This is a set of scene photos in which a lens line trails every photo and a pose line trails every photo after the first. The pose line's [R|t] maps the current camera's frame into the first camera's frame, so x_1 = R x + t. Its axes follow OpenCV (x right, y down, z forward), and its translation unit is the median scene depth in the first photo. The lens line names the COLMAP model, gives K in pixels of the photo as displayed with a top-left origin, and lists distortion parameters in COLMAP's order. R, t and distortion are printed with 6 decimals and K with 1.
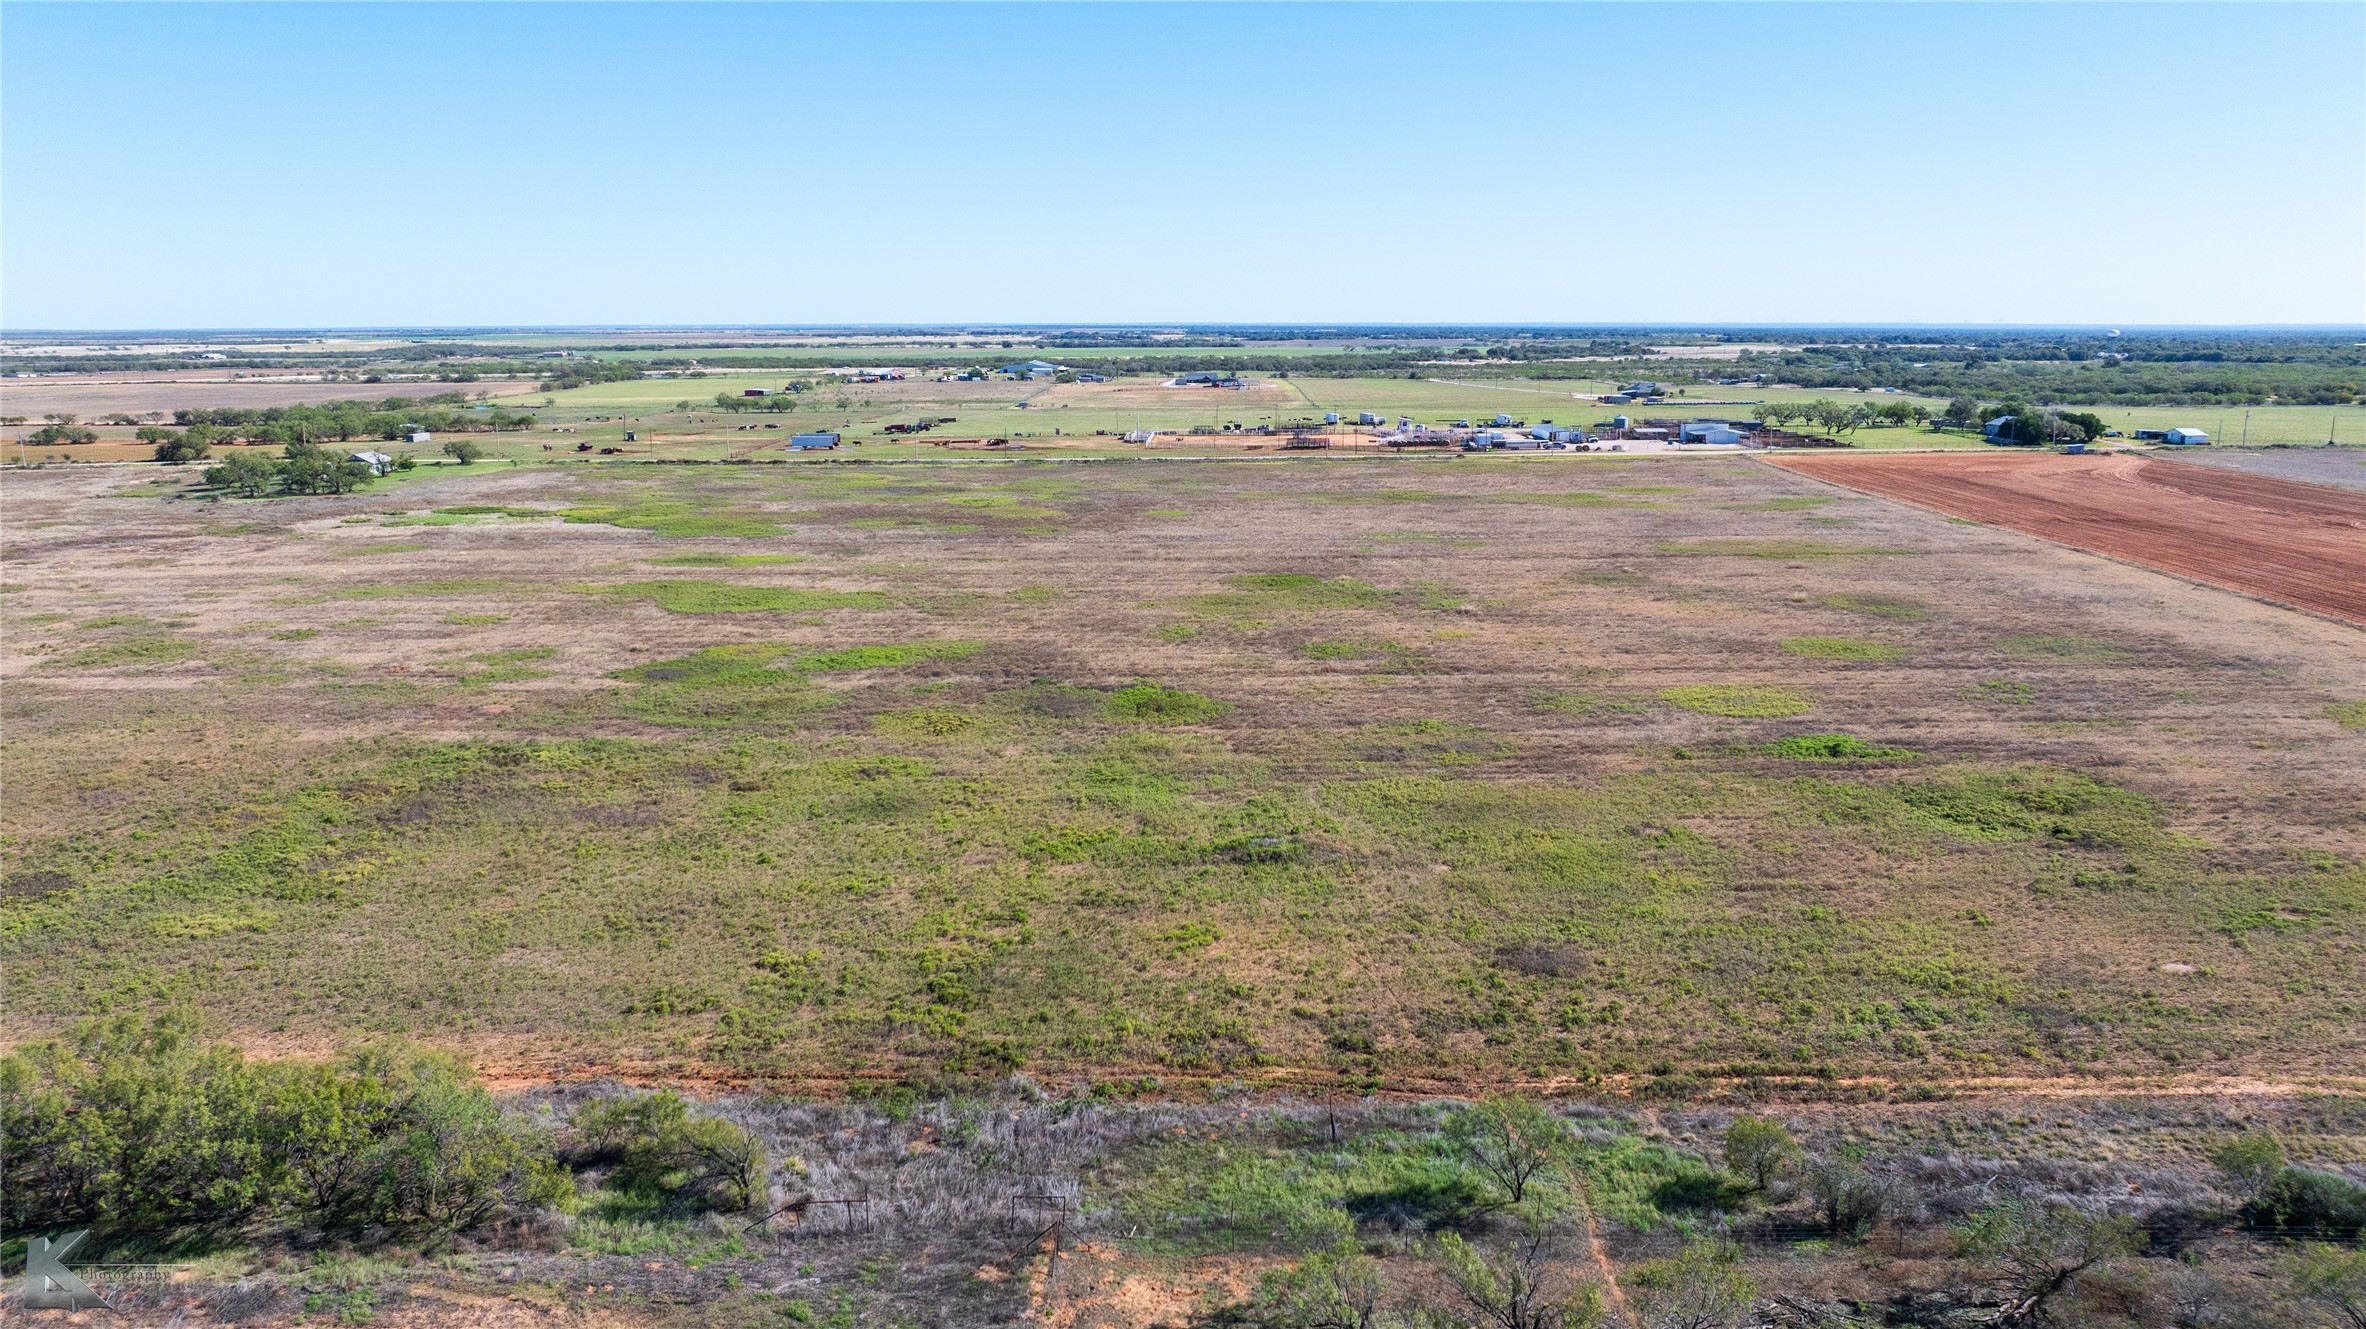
lens RADIAL K [[1673.1, 0, 1183.3], [0, 1673.1, 658.6], [0, 0, 1]] dist [-0.033100, 0.039201]
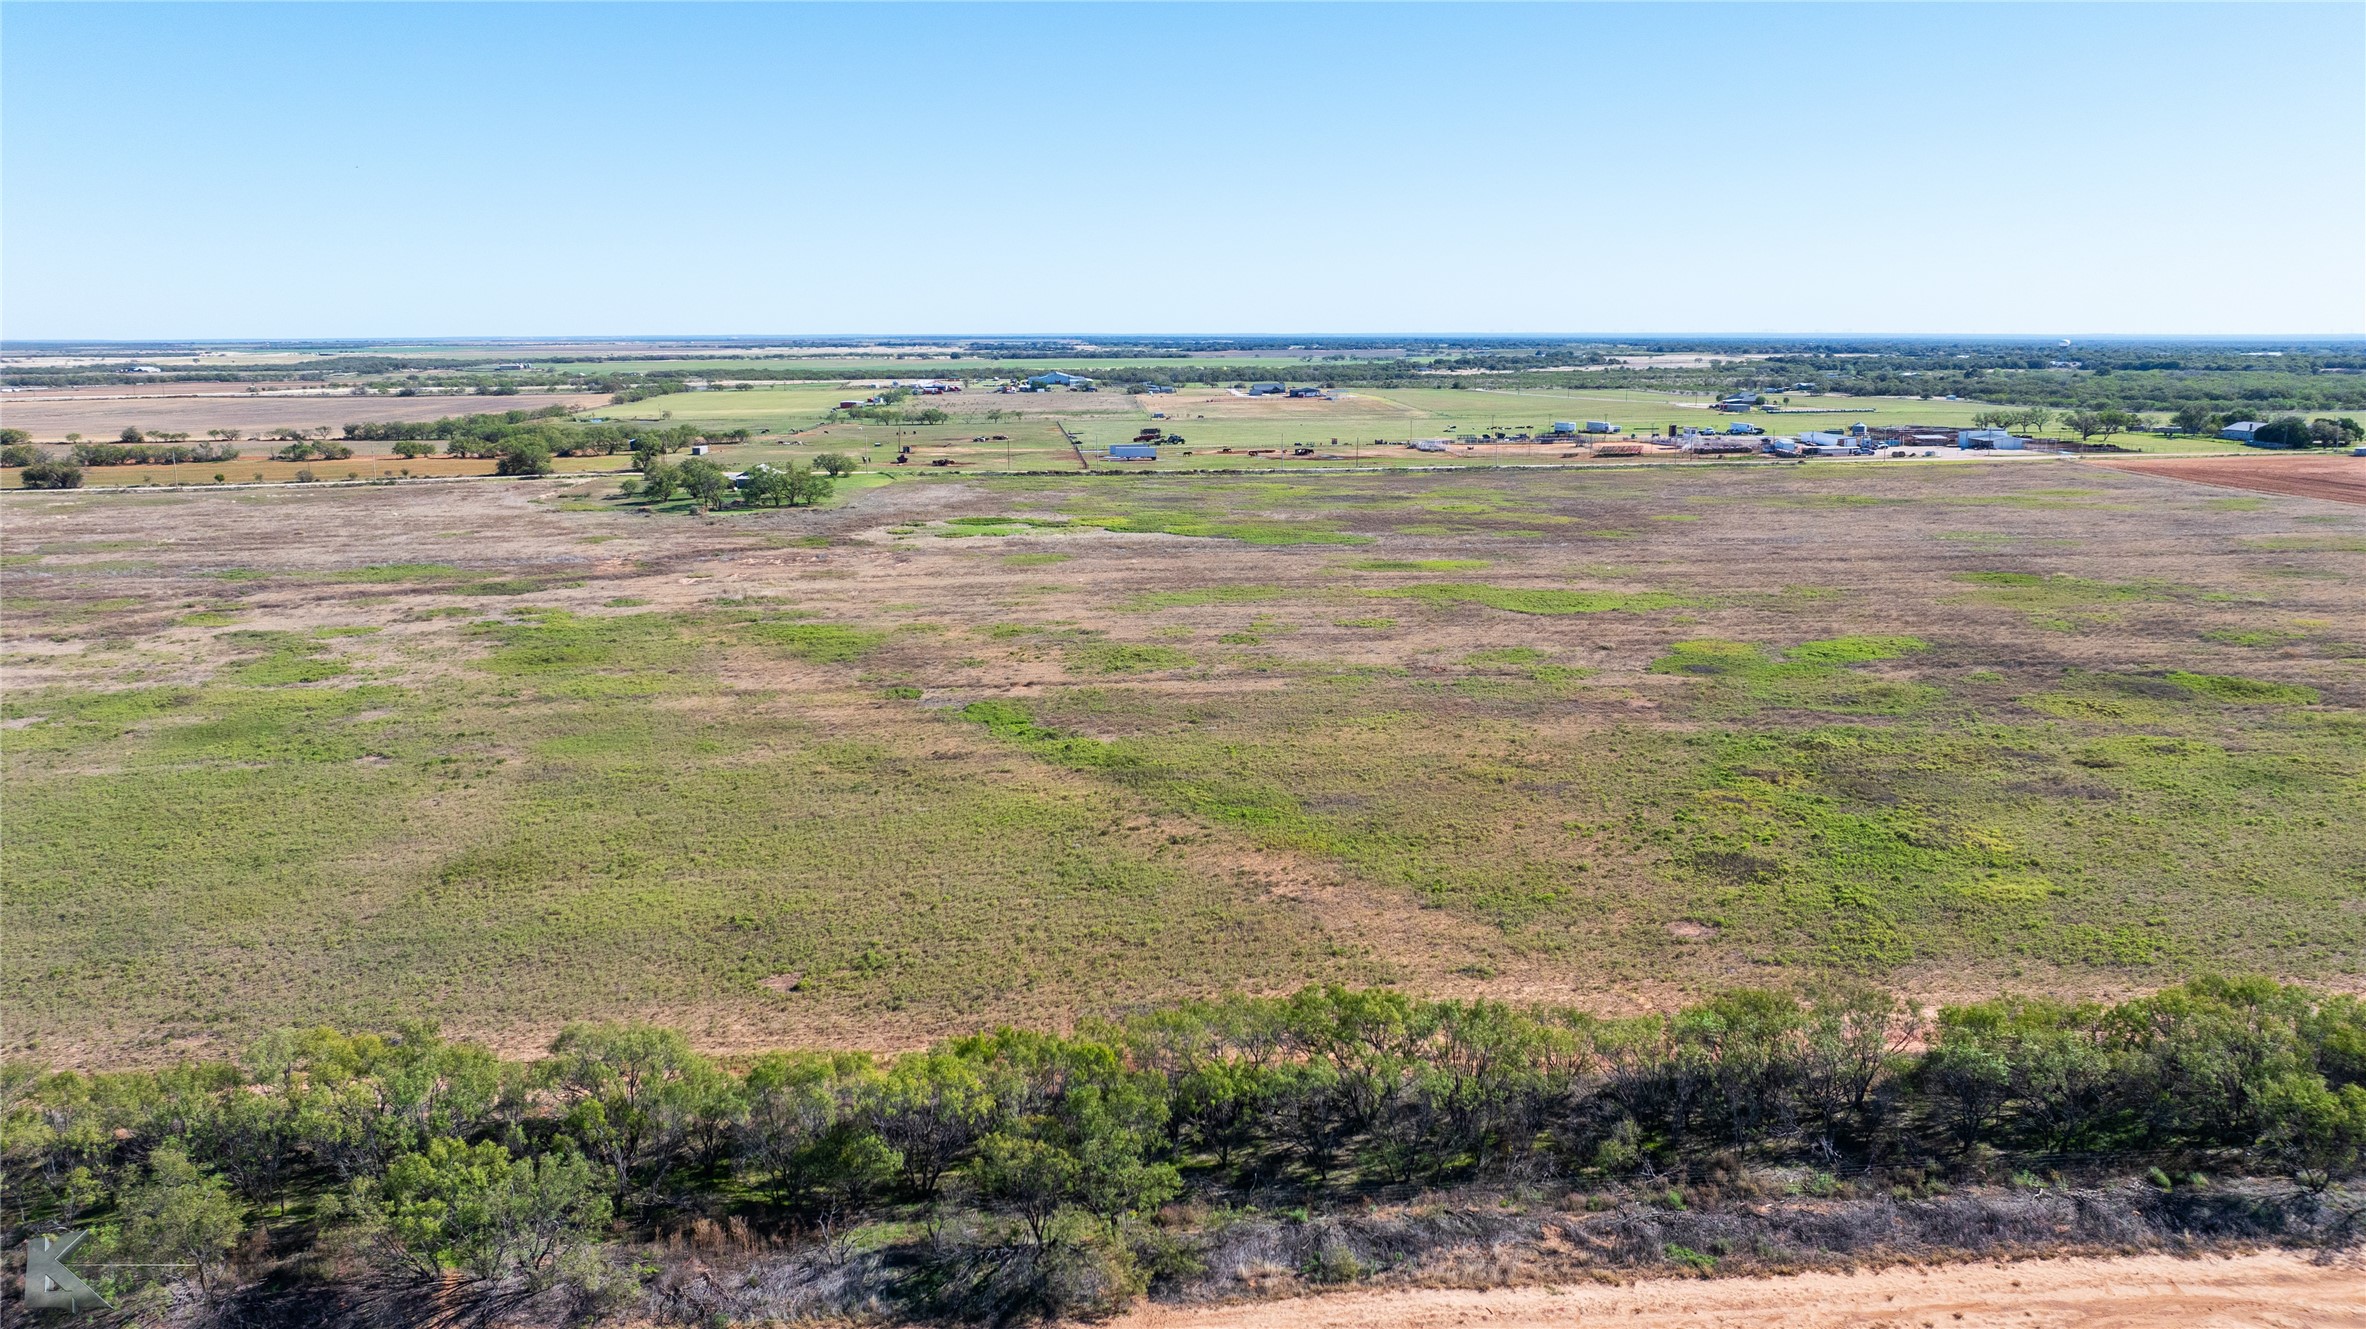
lens RADIAL K [[1673.1, 0, 1184.3], [0, 1673.1, 670.0], [0, 0, 1]] dist [-0.033100, 0.039201]
pose [[0.996407, -0.017157, 0.082938, -0.127113], [0.017144, 0.999853, 0.000872, -0.000293], [-0.082941, 0.000553, 0.996554, 0.002641]]
